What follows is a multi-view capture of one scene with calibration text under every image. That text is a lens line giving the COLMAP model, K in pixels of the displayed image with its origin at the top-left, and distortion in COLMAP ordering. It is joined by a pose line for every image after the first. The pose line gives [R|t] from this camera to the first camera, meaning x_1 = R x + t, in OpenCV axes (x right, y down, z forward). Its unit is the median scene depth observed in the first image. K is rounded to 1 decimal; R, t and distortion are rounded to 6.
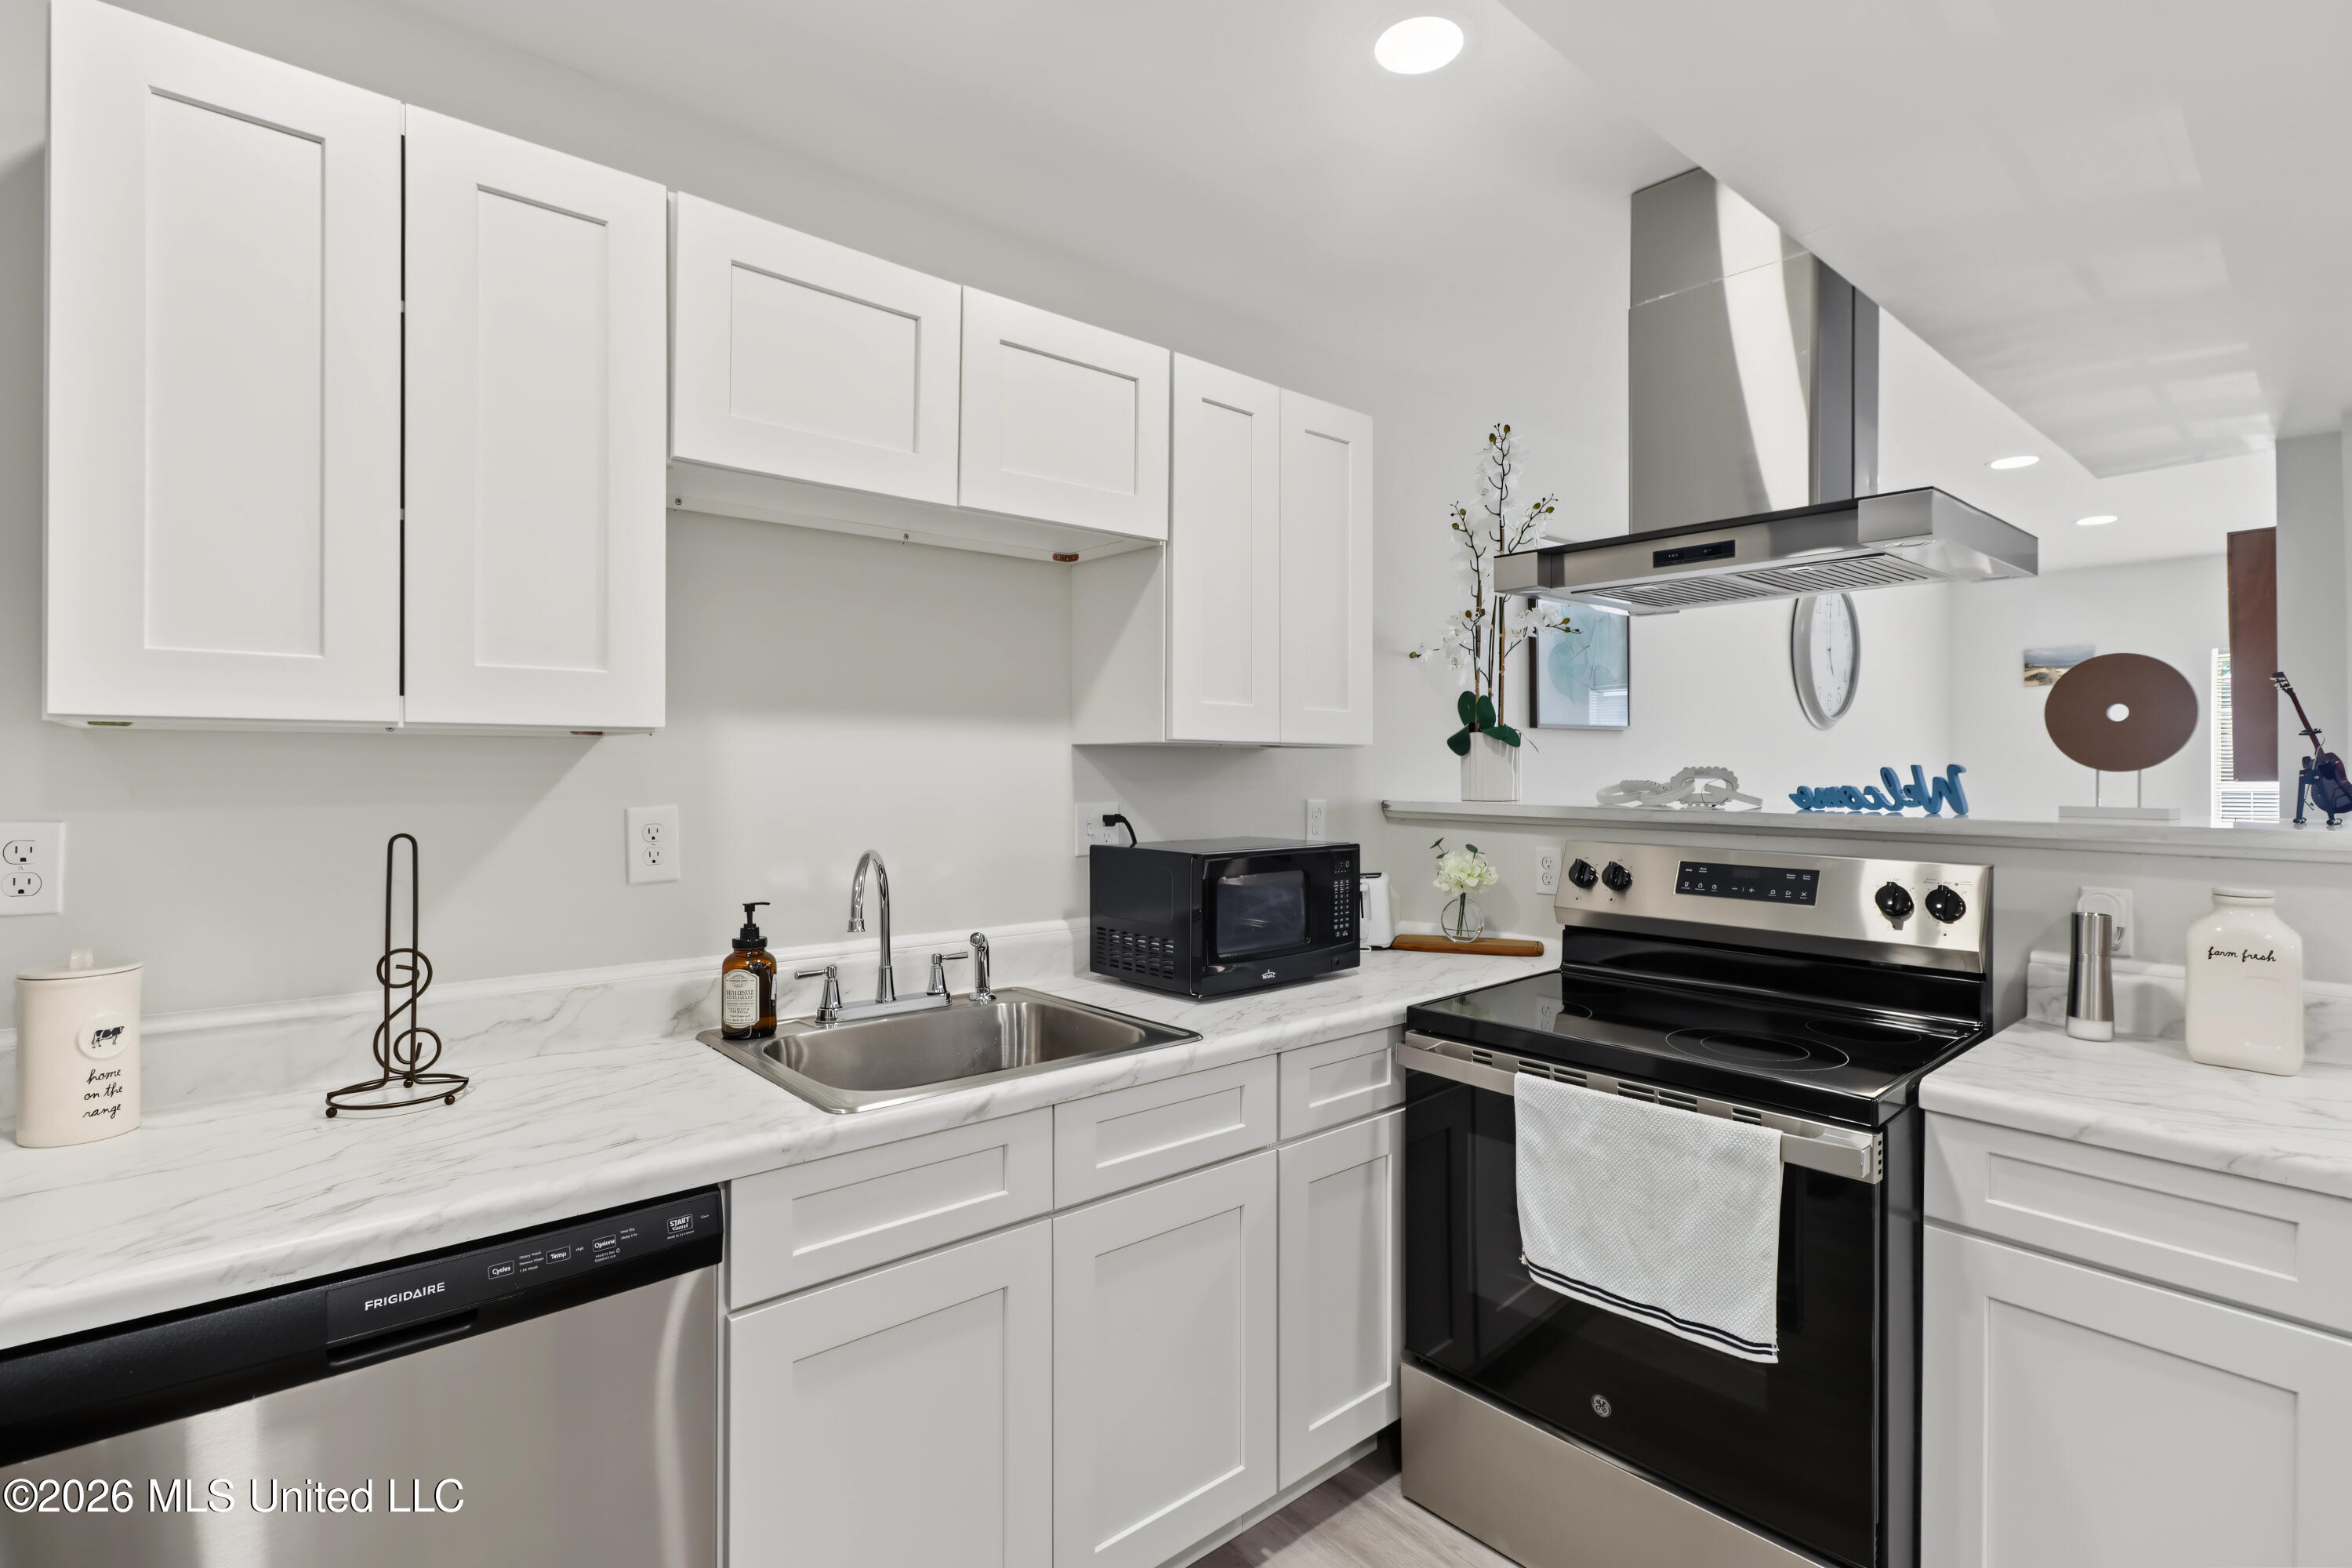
lens RADIAL K [[1100.1, 0, 1174.6], [0, 1100.1, 774.0], [0, 0, 1]] dist [0.001252, 0.000835]
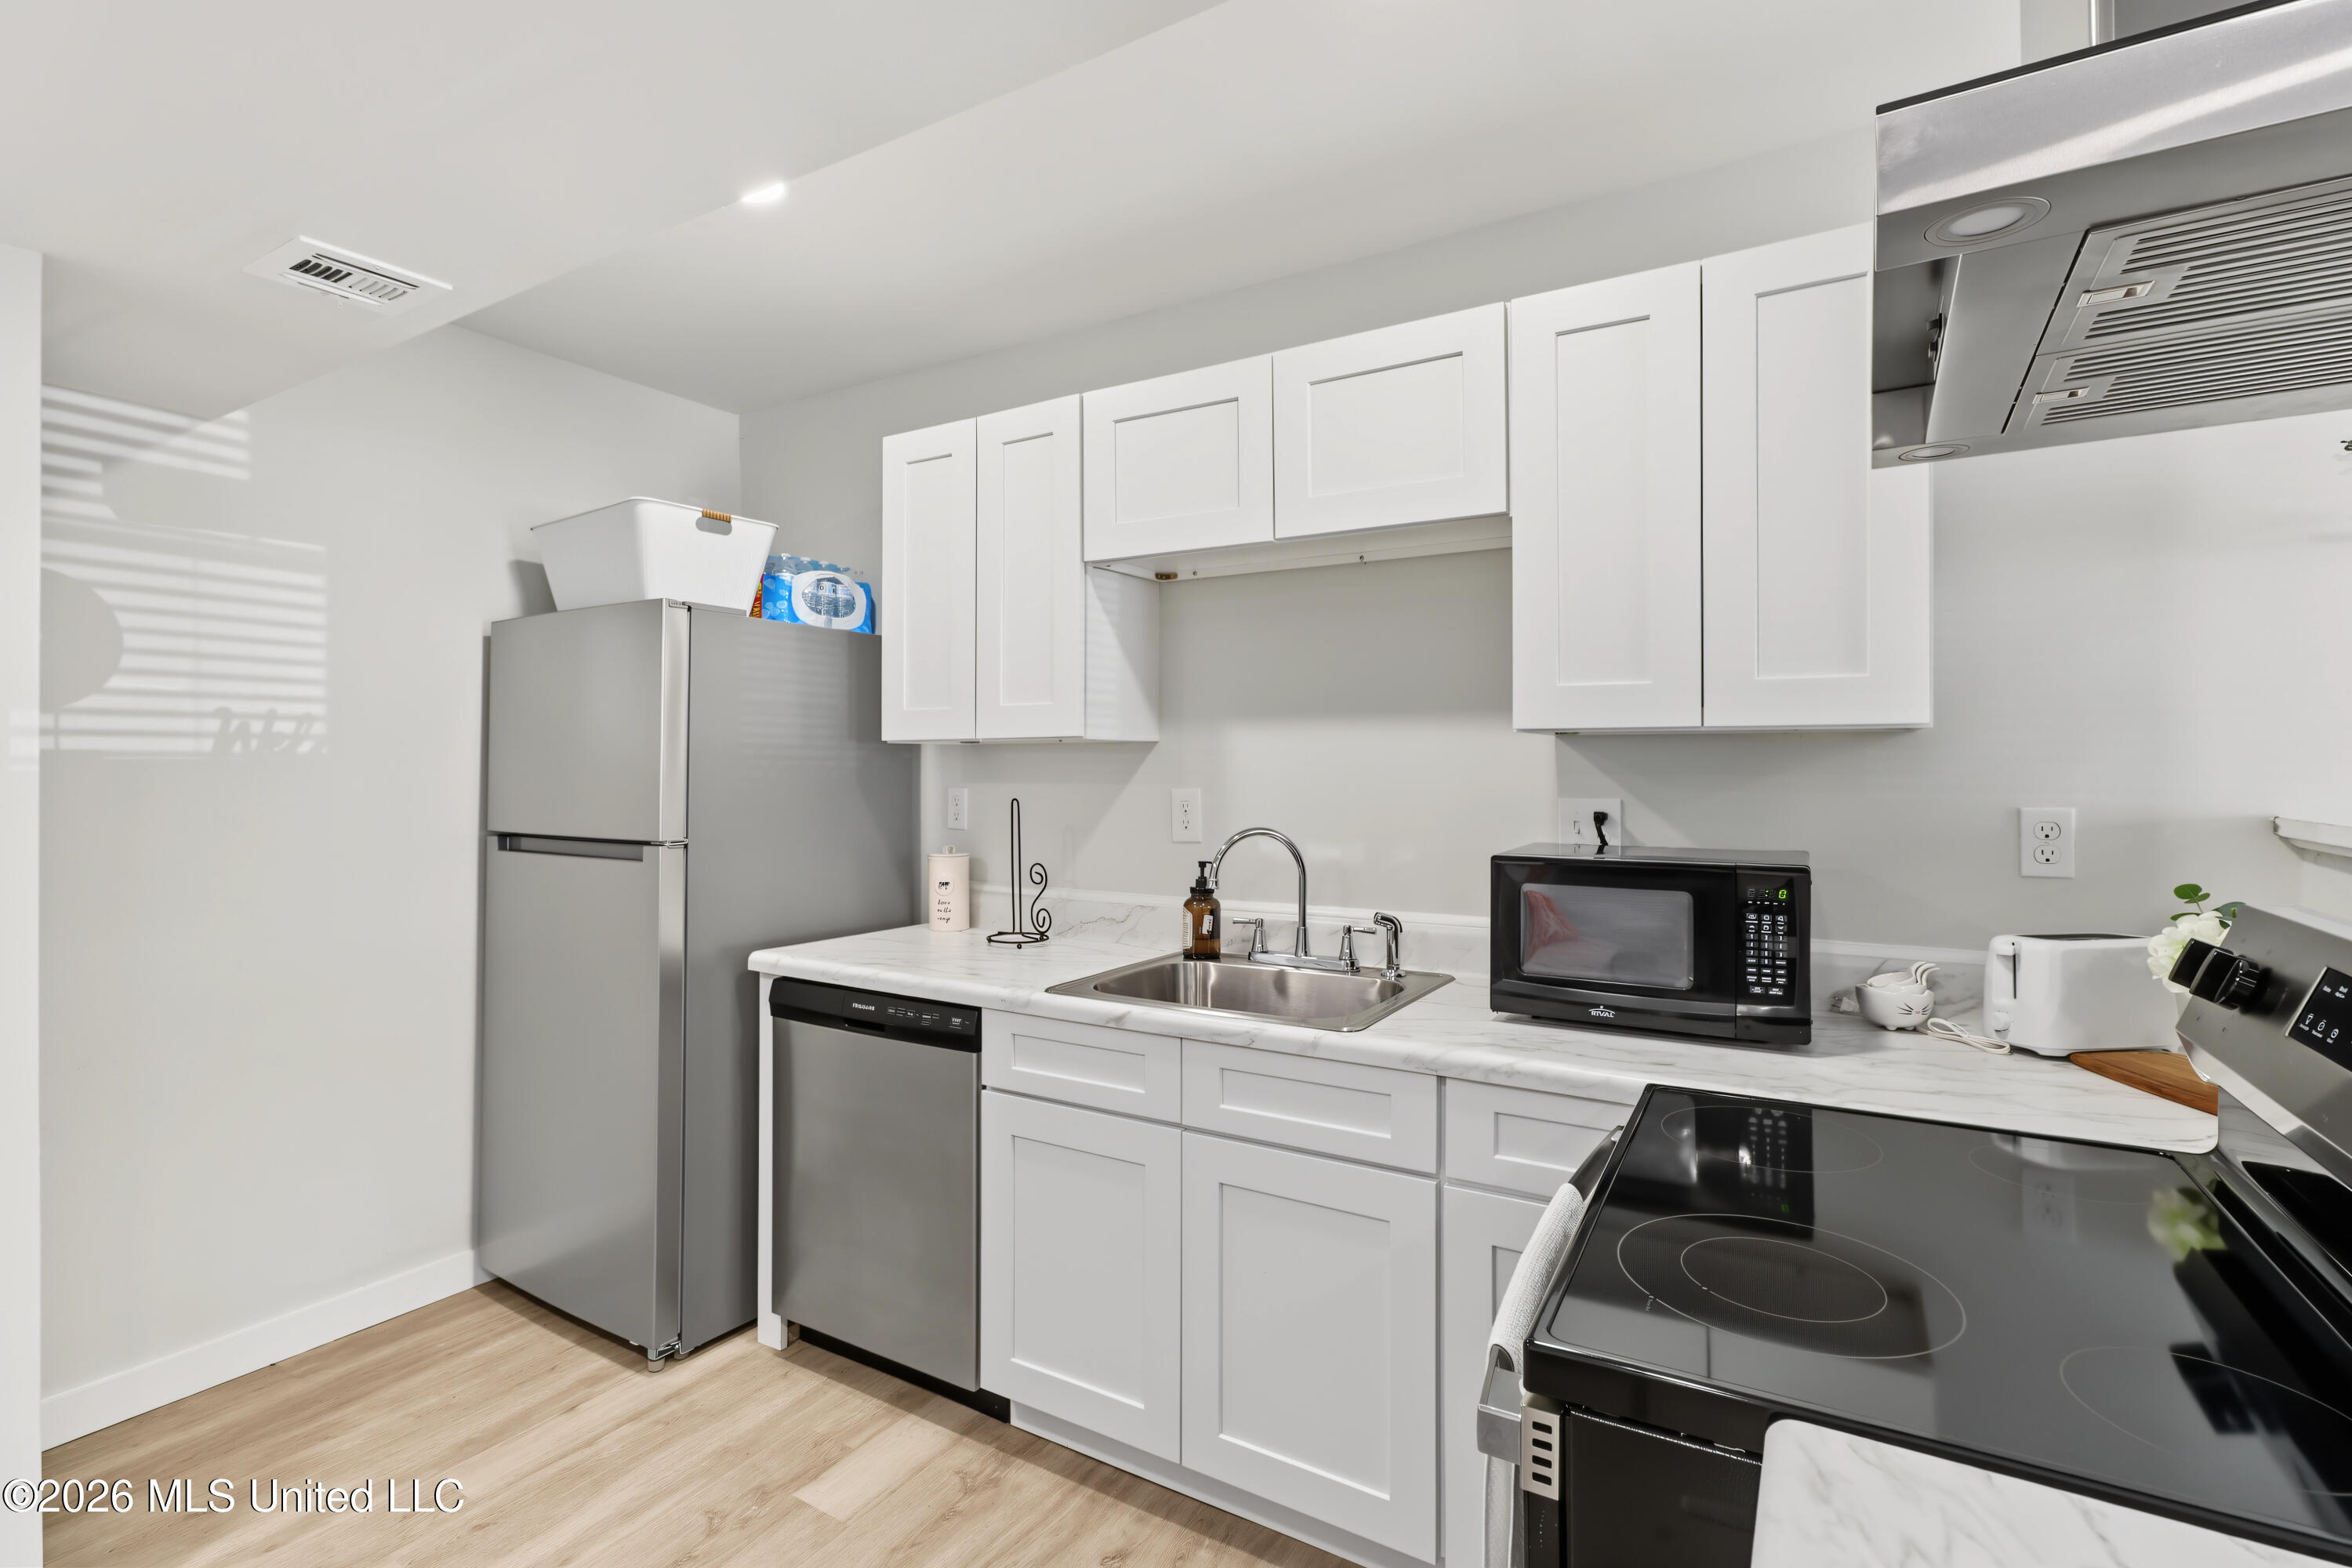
lens RADIAL K [[1100.1, 0, 1172.9], [0, 1100.1, 776.1], [0, 0, 1]] dist [0.001252, 0.000835]
pose [[0.317352, 0.002979, -0.948303, 0.877129], [-0.004868, 0.999987, 0.001513, 0.009319], [0.948295, 0.004136, 0.317362, 0.512971]]
